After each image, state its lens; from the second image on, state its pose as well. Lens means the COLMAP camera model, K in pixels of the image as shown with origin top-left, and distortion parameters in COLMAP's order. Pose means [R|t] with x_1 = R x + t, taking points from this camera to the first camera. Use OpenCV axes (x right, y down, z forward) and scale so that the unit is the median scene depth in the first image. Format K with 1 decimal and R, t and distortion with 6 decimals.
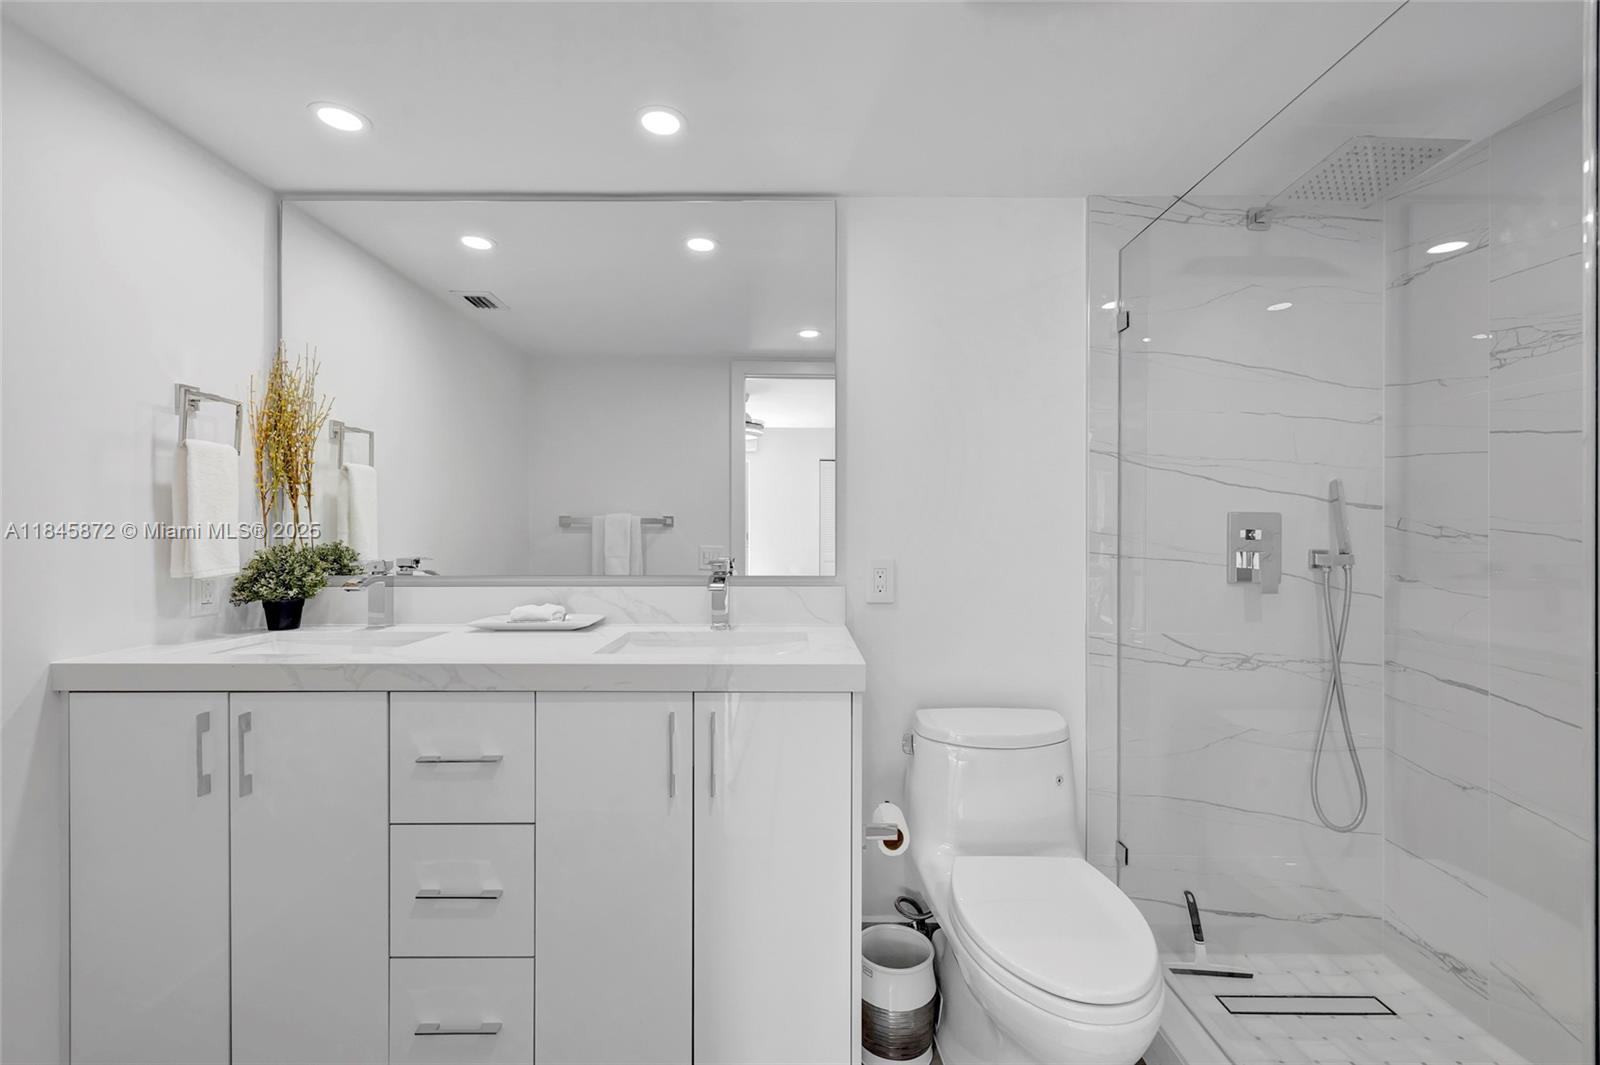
lens RADIAL K [[675.6, 0, 784.5], [0, 675.6, 537.1], [0, 0, 1]] dist [-0.000770, 0.000322]
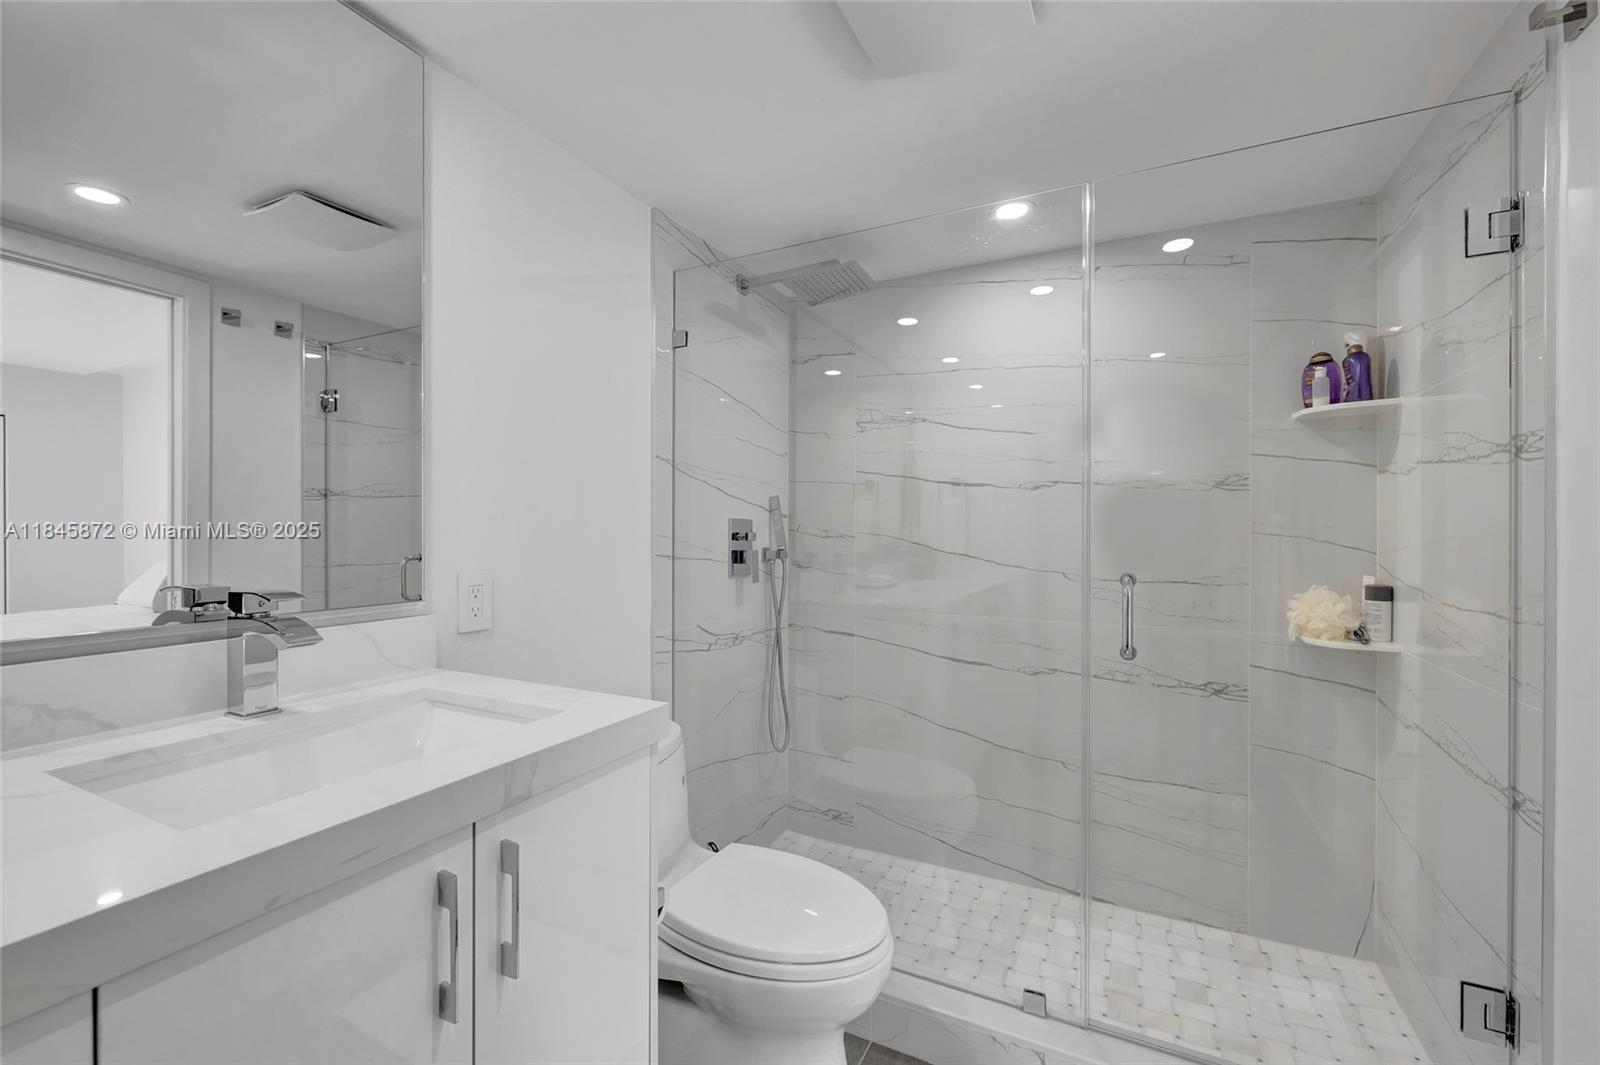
lens RADIAL K [[675.6, 0, 784.5], [0, 675.6, 537.1], [0, 0, 1]] dist [-0.000770, 0.000322]
pose [[0.452020, -0.009178, 0.891961, -0.381804], [0.004039, 0.999958, 0.008242, -0.012367], [-0.891999, -0.000123, 0.452038, 0.360894]]
